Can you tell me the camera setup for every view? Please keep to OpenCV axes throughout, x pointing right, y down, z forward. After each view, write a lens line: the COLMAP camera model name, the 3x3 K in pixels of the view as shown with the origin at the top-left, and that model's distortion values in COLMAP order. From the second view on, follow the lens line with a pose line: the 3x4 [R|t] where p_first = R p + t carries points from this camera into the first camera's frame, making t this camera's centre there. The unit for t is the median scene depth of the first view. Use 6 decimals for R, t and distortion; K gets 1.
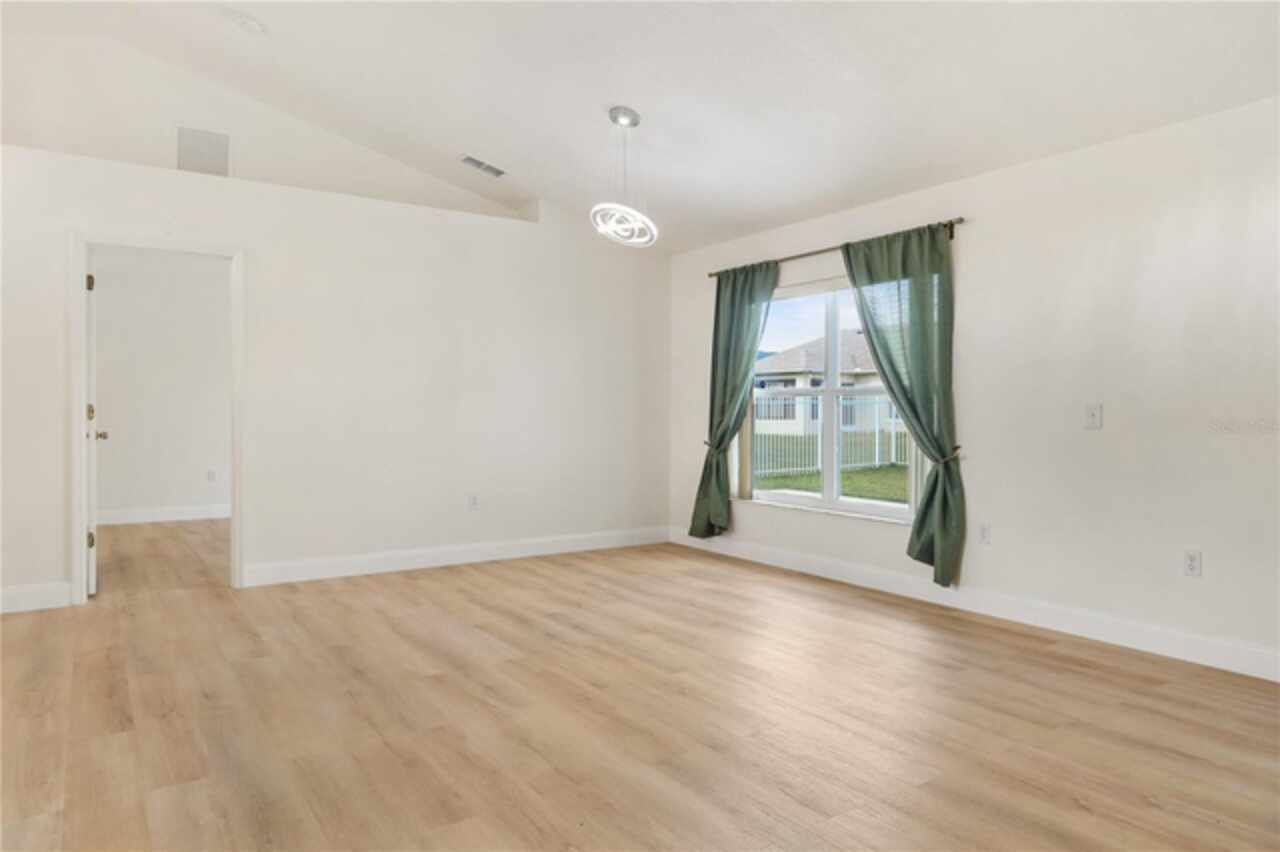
lens RADIAL K [[821.1, 0, 640.0], [0, 821.1, 426.0], [0, 0, 1]] dist [0.004434, 0.002425]
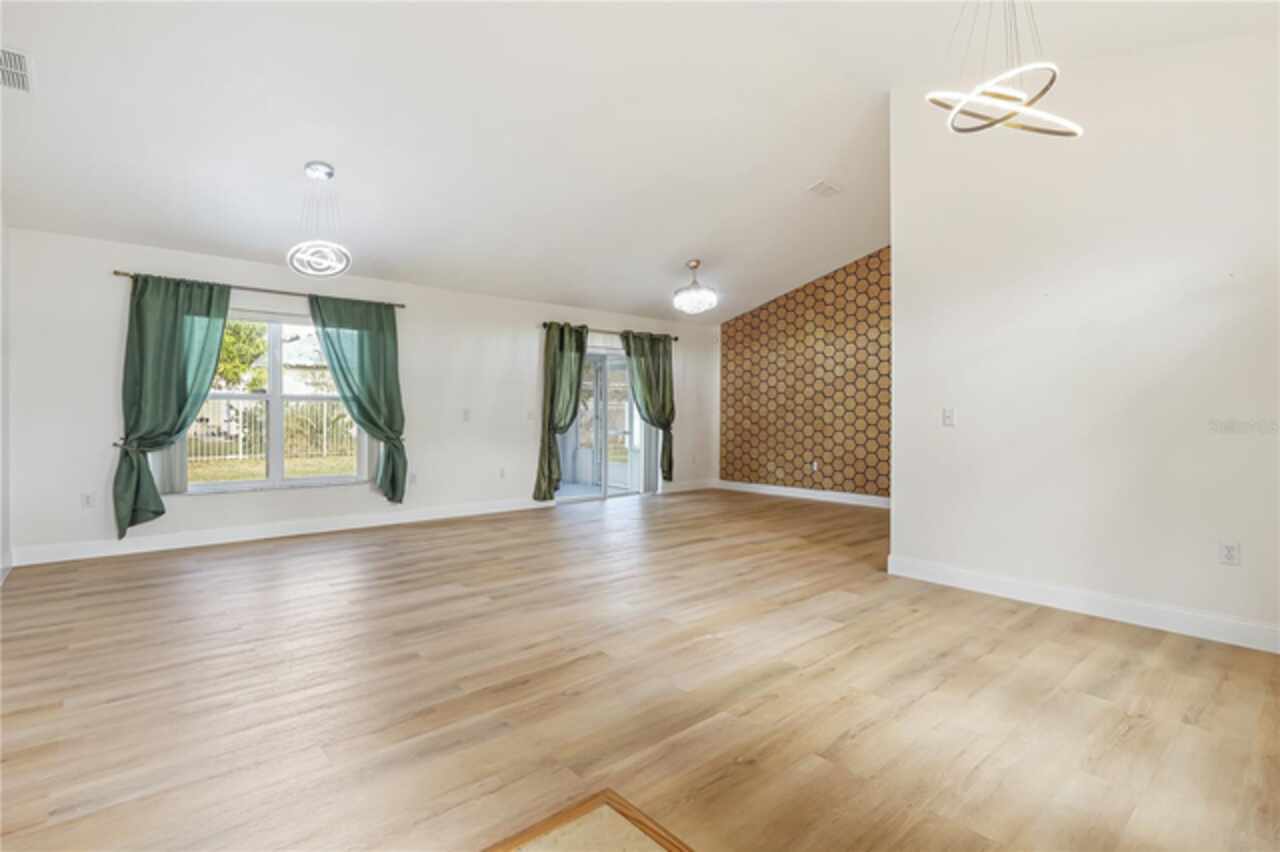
lens RADIAL K [[602.4, 0, 640.0], [0, 602.4, 426.0], [0, 0, 1]] dist [-0.028042, -0.000317]
pose [[-0.123466, -0.025043, 0.992033, -0.944526], [-0.001015, 0.999684, 0.025110, -0.020845], [-0.992348, 0.002094, -0.123452, 0.617540]]
